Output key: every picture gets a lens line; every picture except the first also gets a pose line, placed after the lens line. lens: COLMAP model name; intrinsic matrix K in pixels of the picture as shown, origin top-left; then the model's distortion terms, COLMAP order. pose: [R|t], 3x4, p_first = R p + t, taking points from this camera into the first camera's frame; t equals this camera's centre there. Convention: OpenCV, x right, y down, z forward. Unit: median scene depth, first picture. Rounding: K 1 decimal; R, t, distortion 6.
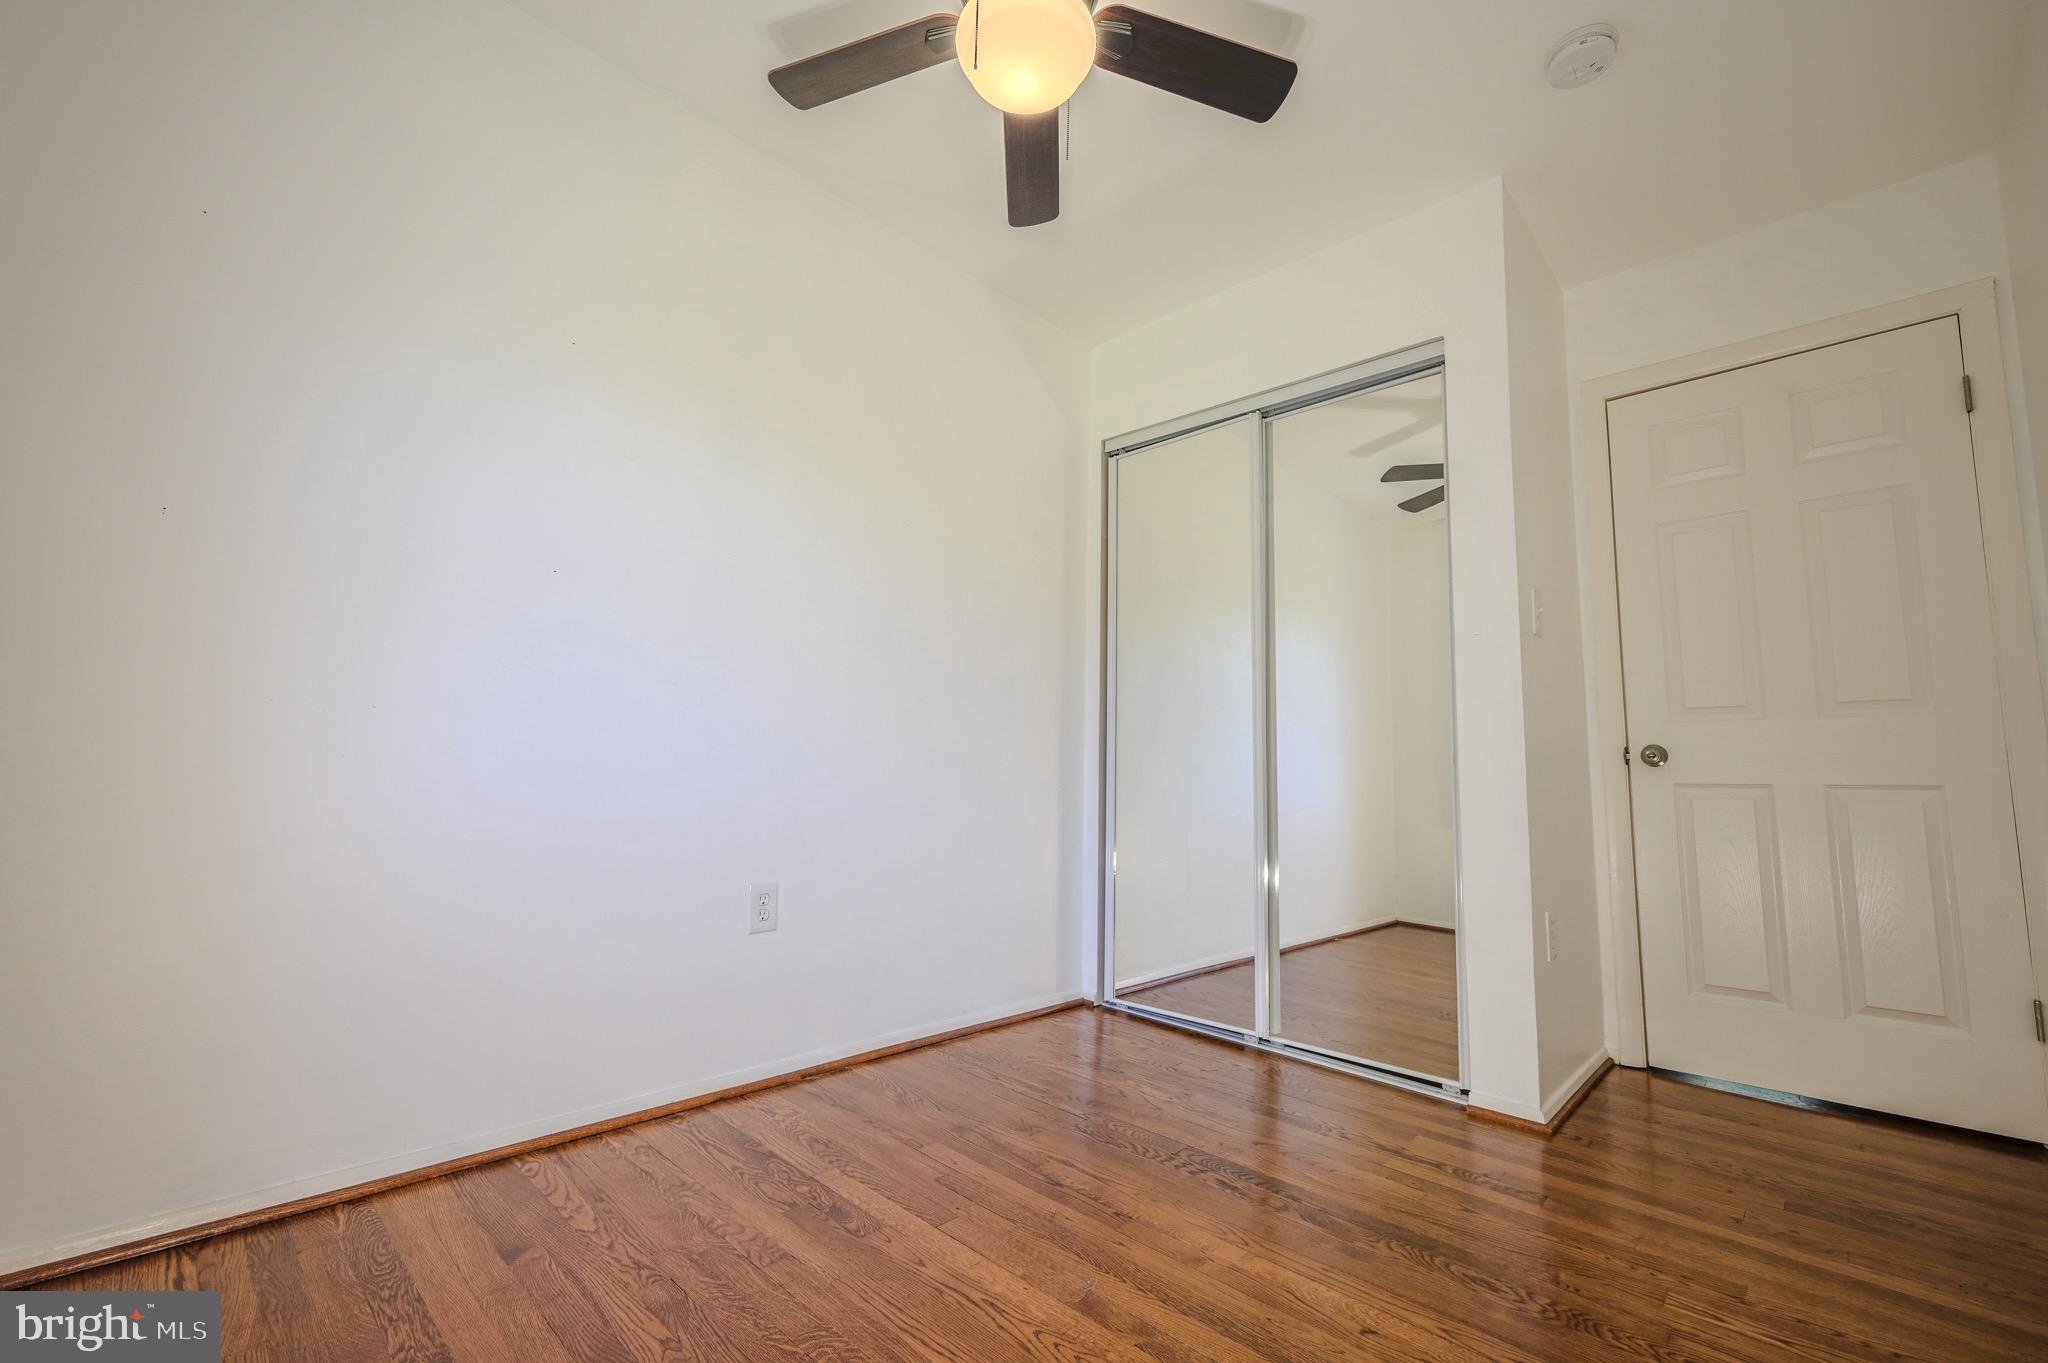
lens RADIAL K [[846.5, 0, 1016.9], [0, 846.5, 683.5], [0, 0, 1]] dist [0.003773, 0.000384]
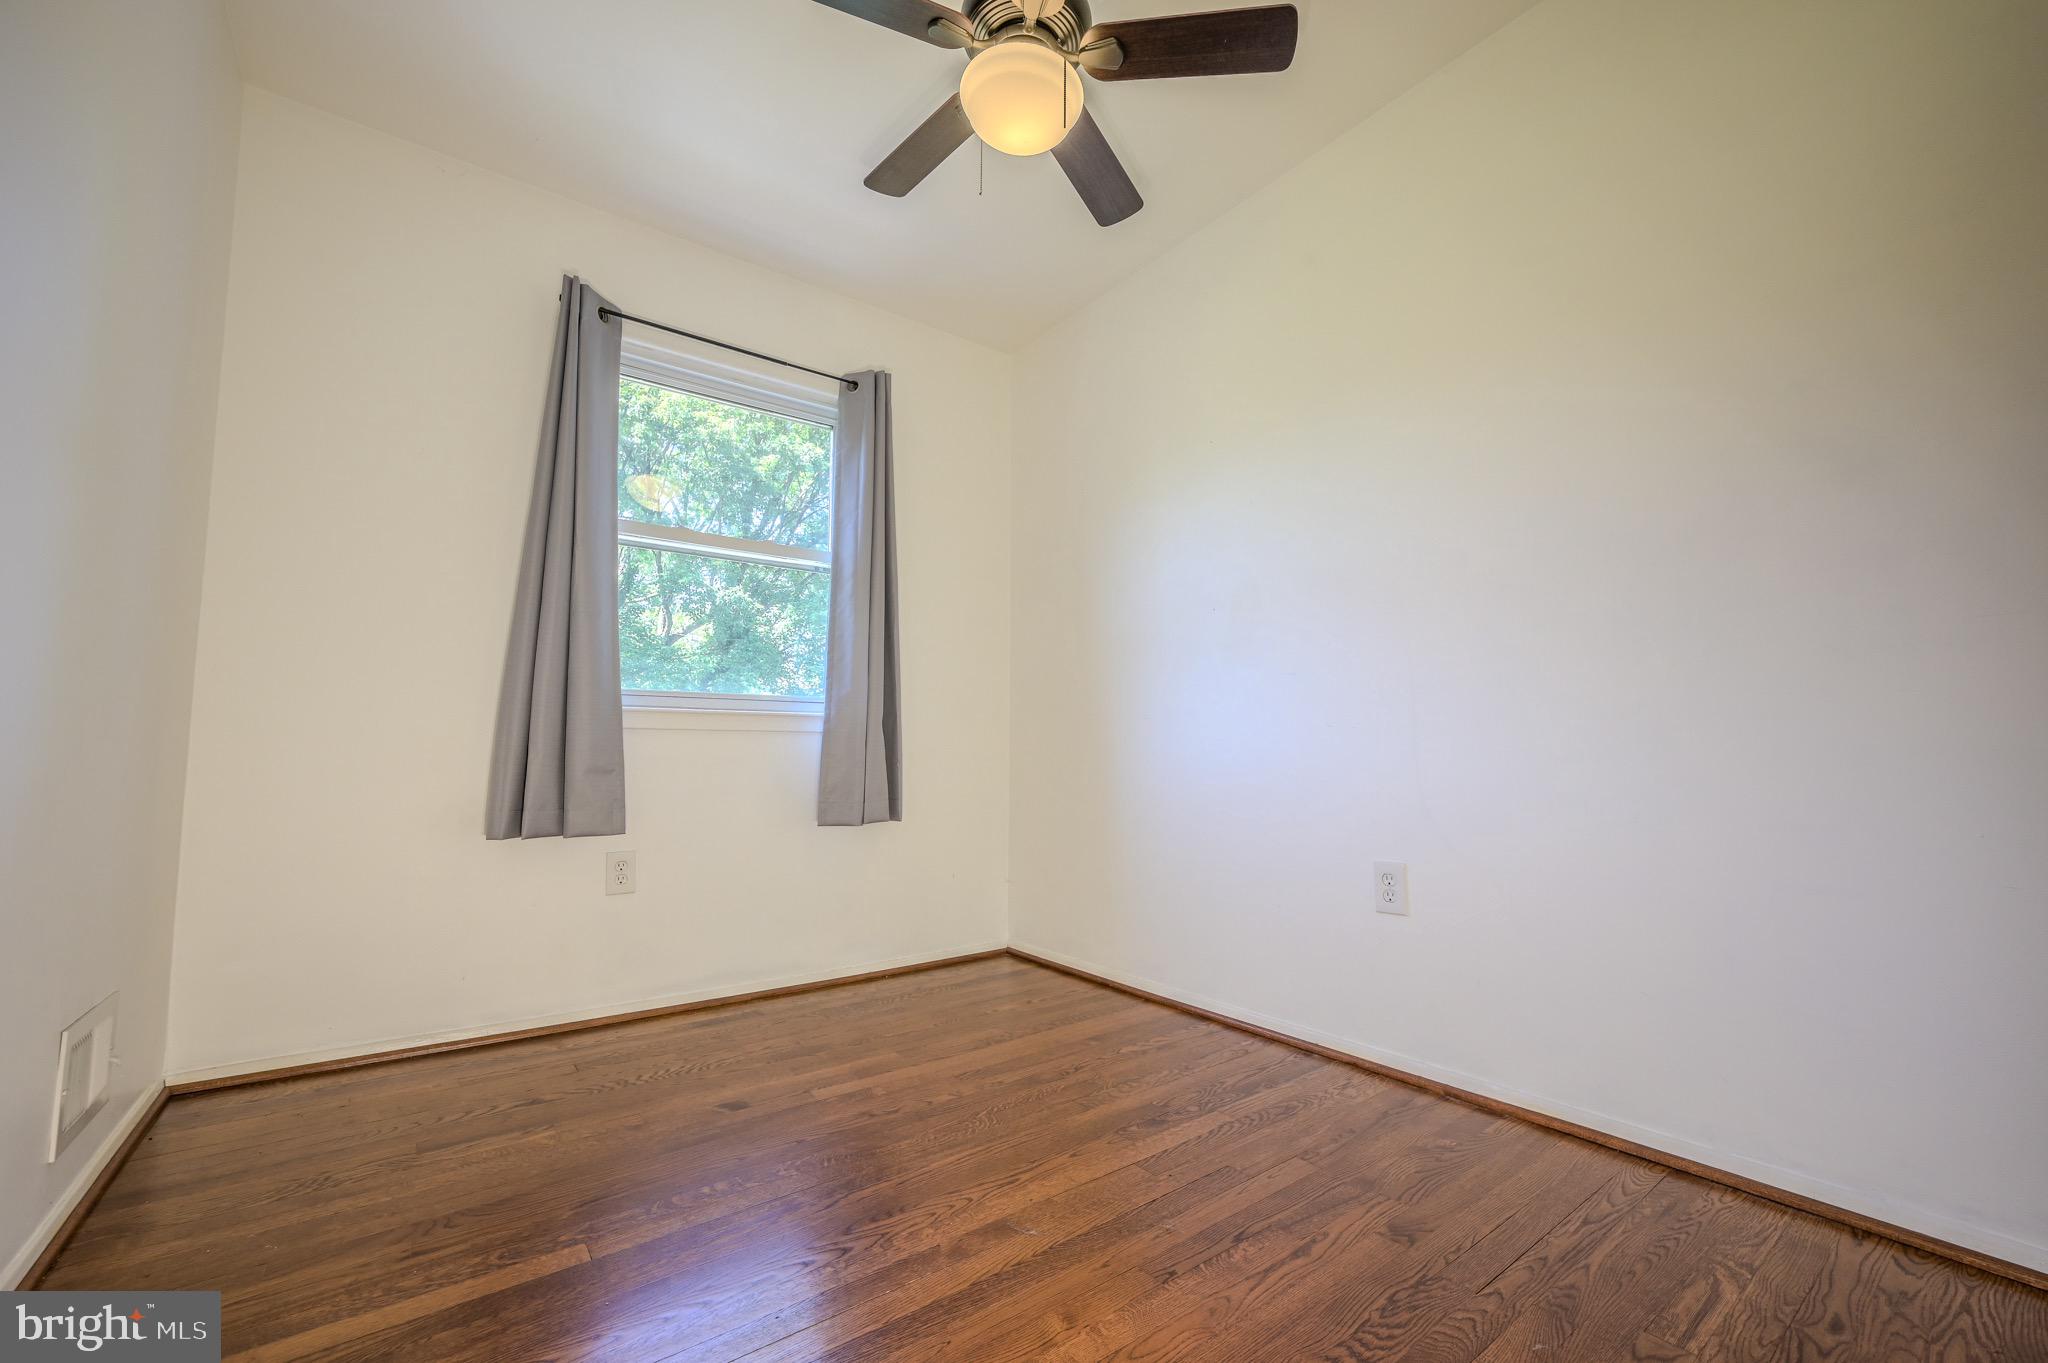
lens RADIAL K [[826.0, 0, 1018.2], [0, 826.0, 678.1], [0, 0, 1]] dist [0.000617, 0.000524]
pose [[-0.152449, -0.116644, -0.981404, 0.876364], [0.106614, 0.985275, -0.133665, 0.136479], [0.982544, -0.125008, -0.137768, 0.921520]]
